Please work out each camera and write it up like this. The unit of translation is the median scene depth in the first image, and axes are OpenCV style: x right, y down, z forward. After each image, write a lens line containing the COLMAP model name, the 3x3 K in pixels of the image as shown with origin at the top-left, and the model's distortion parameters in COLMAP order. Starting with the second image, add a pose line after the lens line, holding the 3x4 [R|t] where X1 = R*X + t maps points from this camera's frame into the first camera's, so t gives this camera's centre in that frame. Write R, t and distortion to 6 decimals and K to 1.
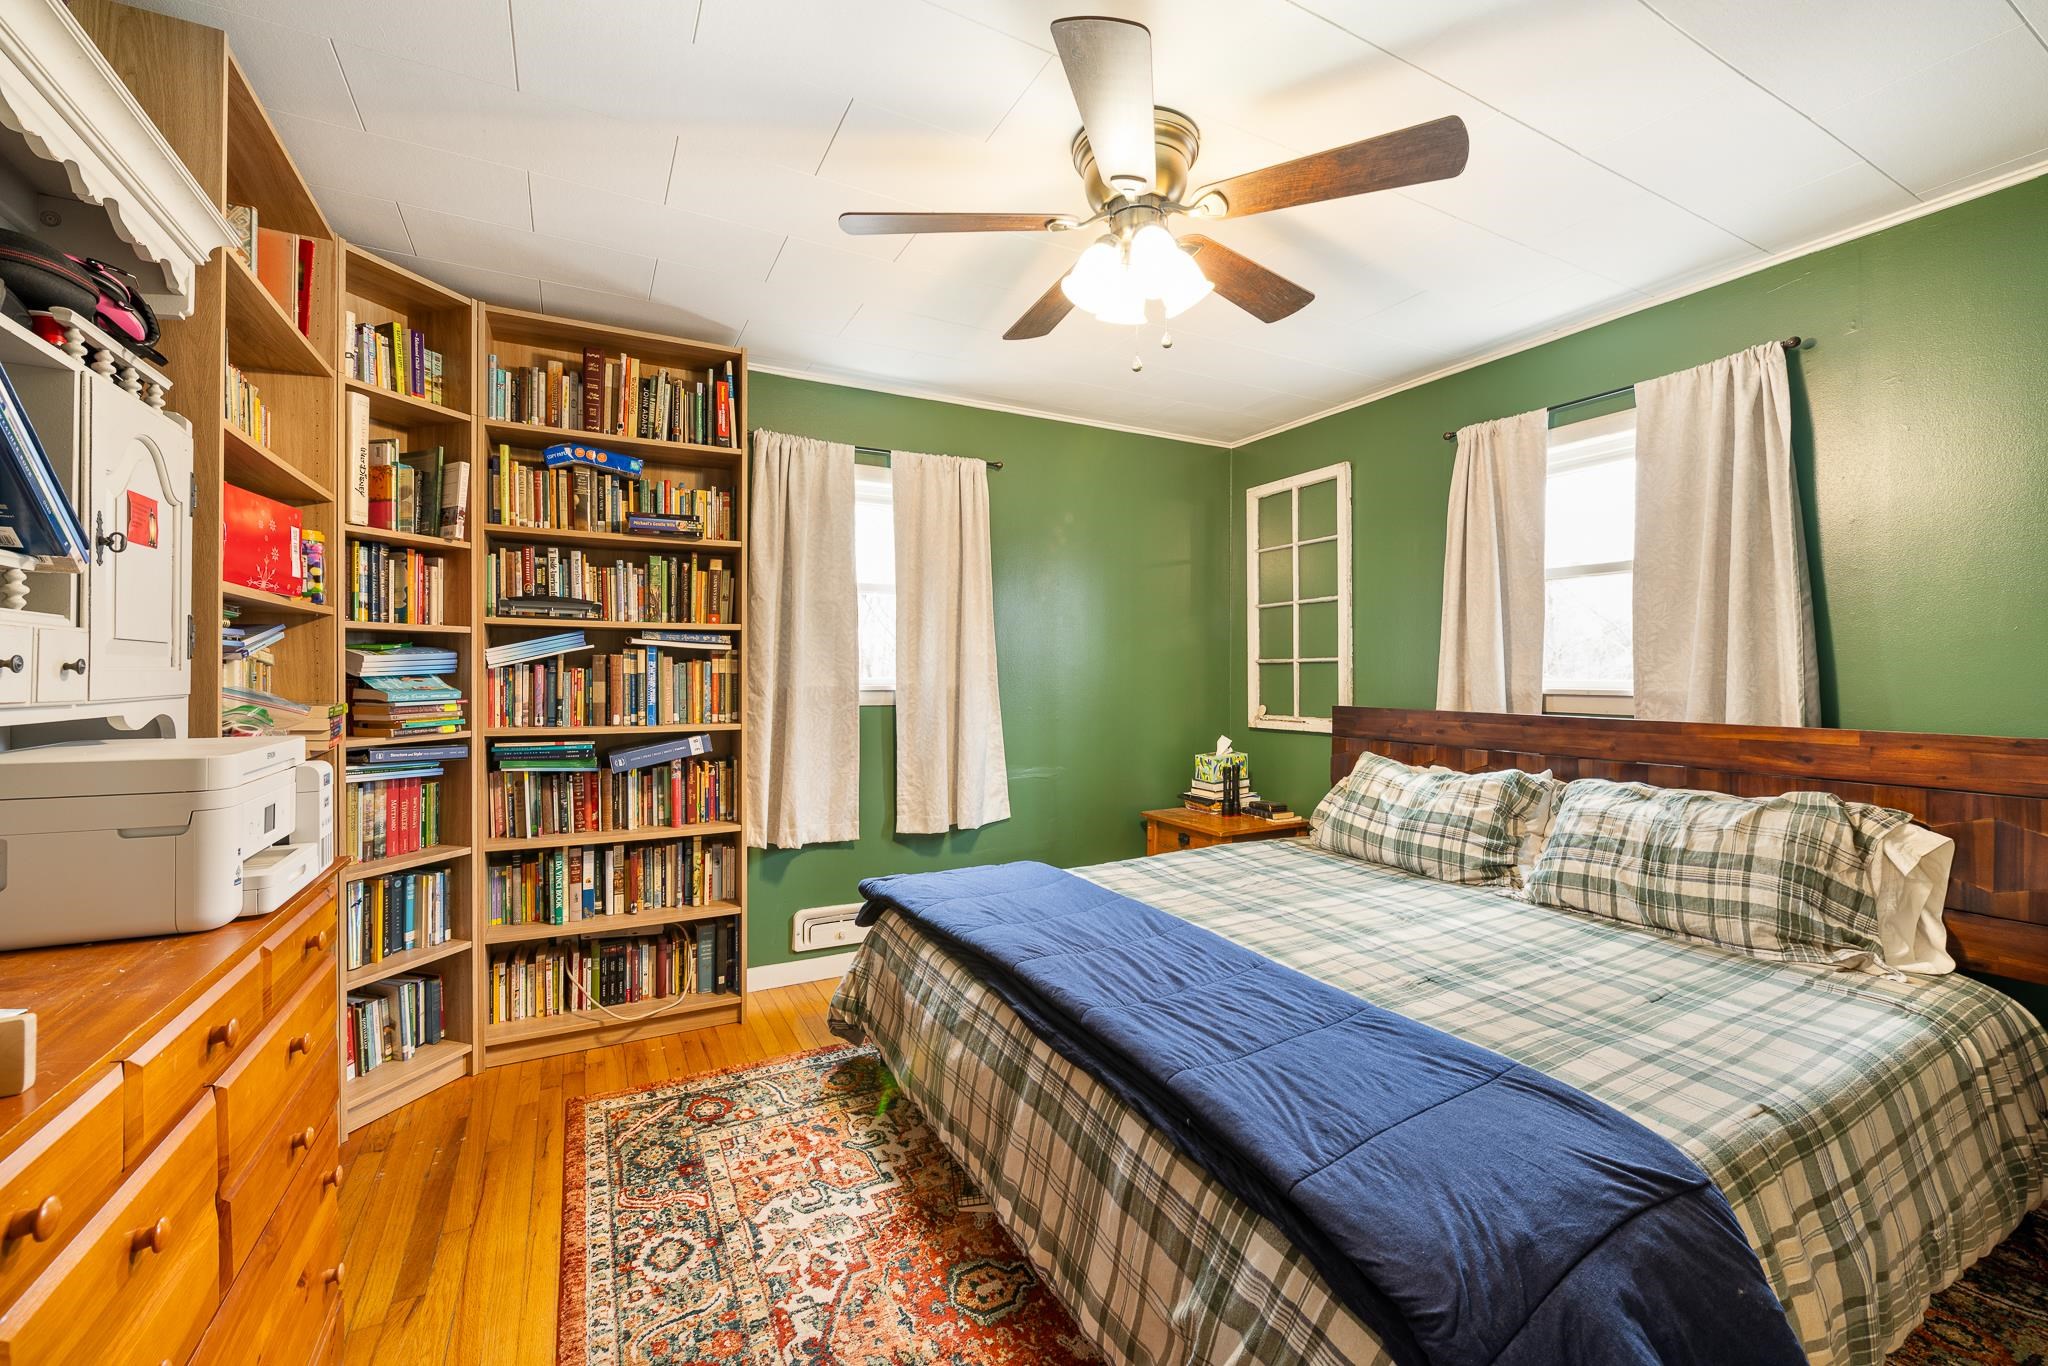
lens RADIAL K [[828.9, 0, 1022.5], [0, 828.9, 675.8], [0, 0, 1]] dist [-0.001607, -0.000812]
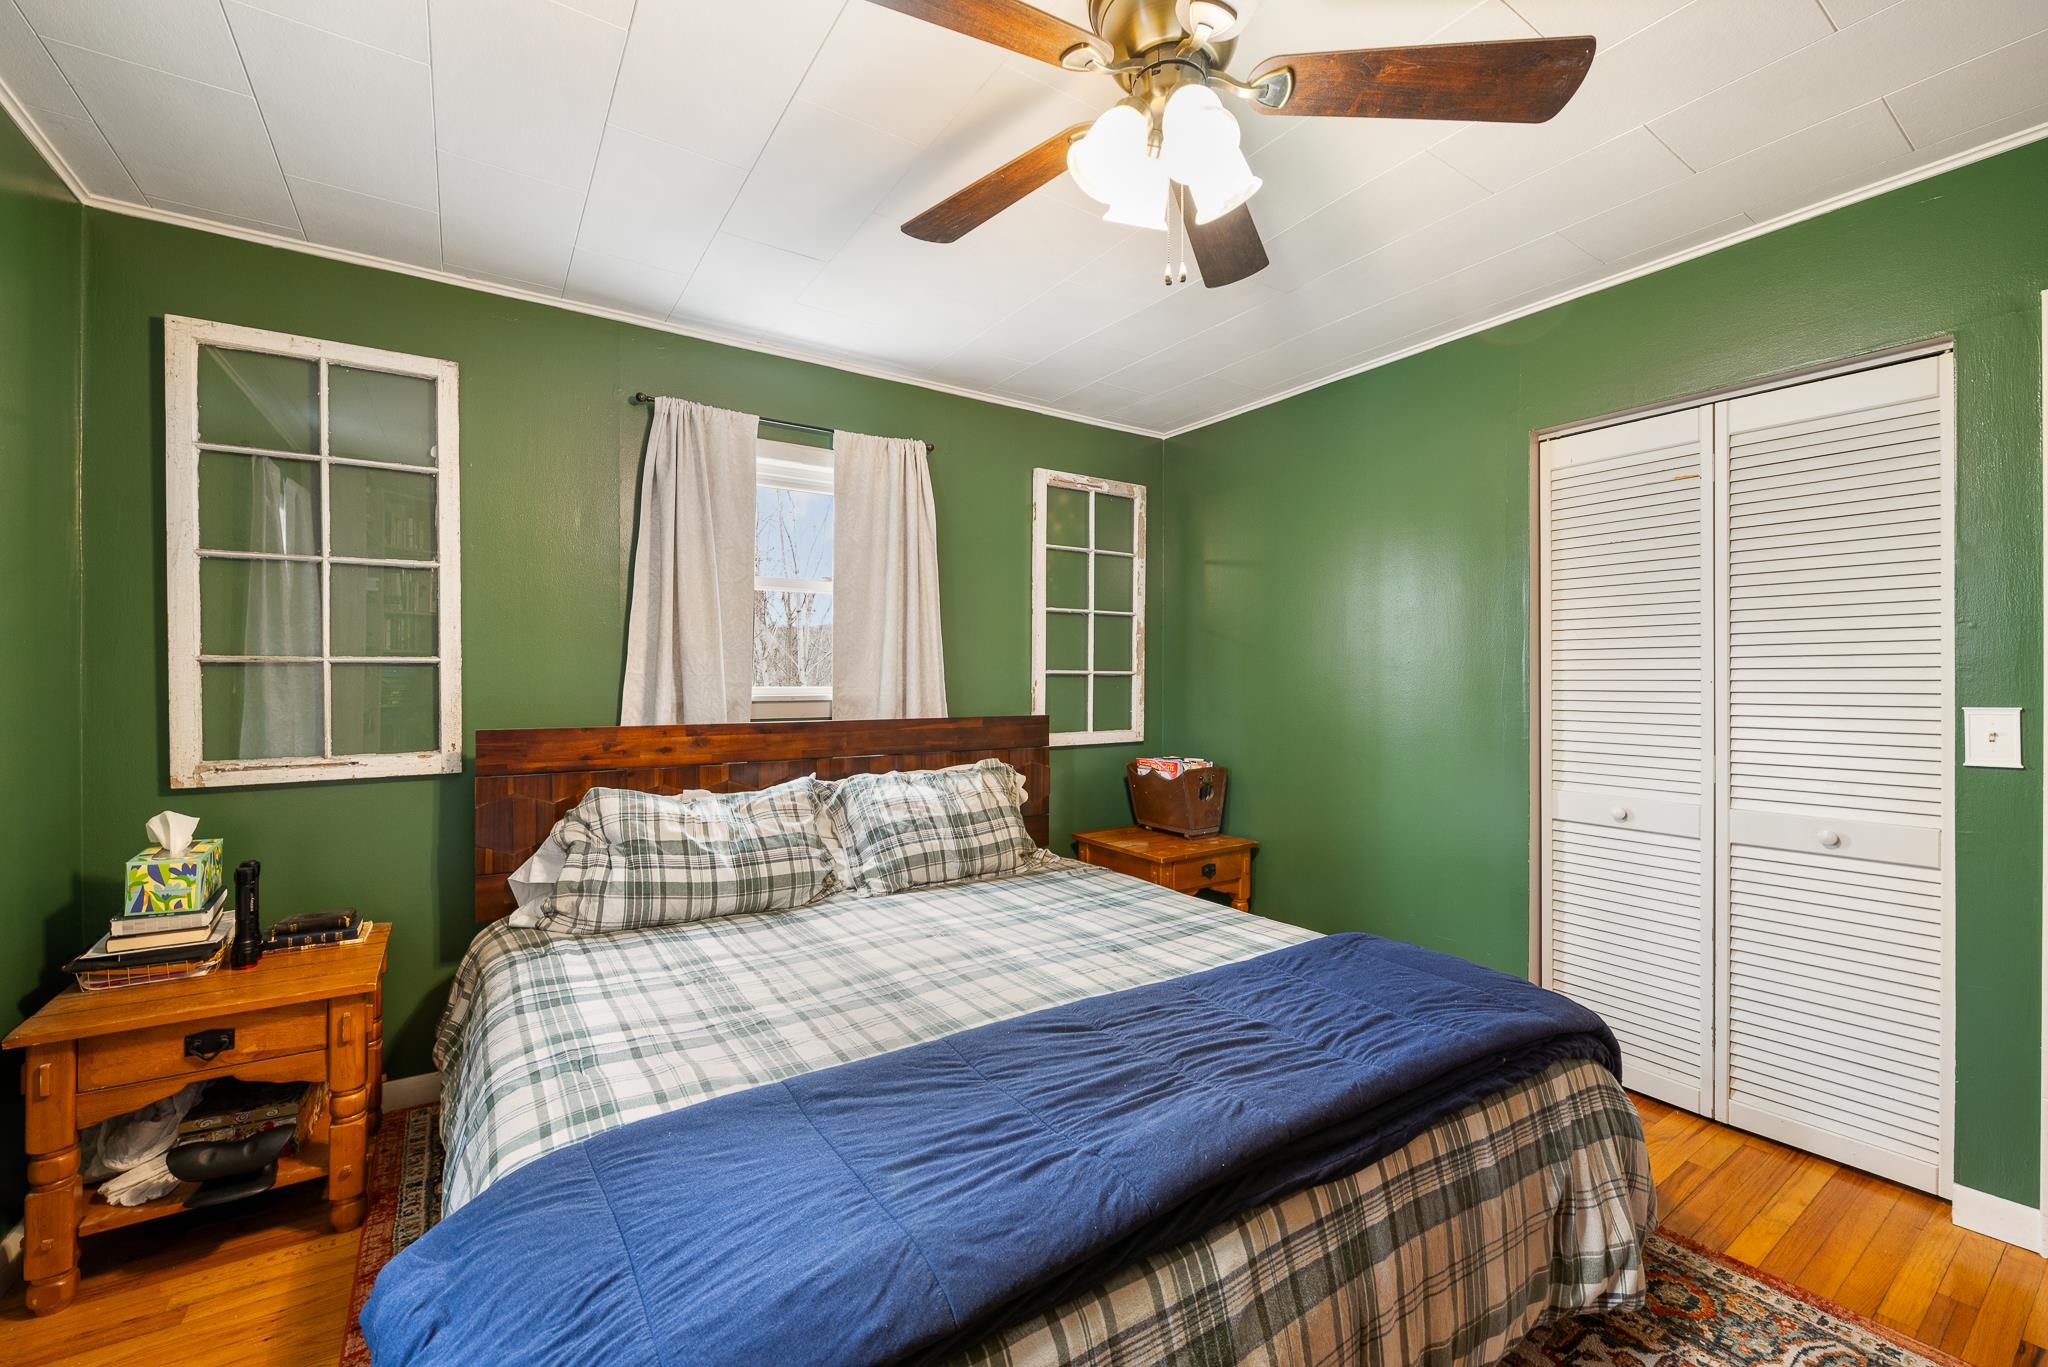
lens RADIAL K [[828.9, 0, 1024.1], [0, 828.9, 677.3], [0, 0, 1]] dist [-0.001607, -0.000812]
pose [[-0.099367, -0.005796, 0.995034, -0.486428], [-0.000308, 0.999983, 0.005795, -0.015110], [-0.995051, 0.000269, -0.099367, 0.942517]]
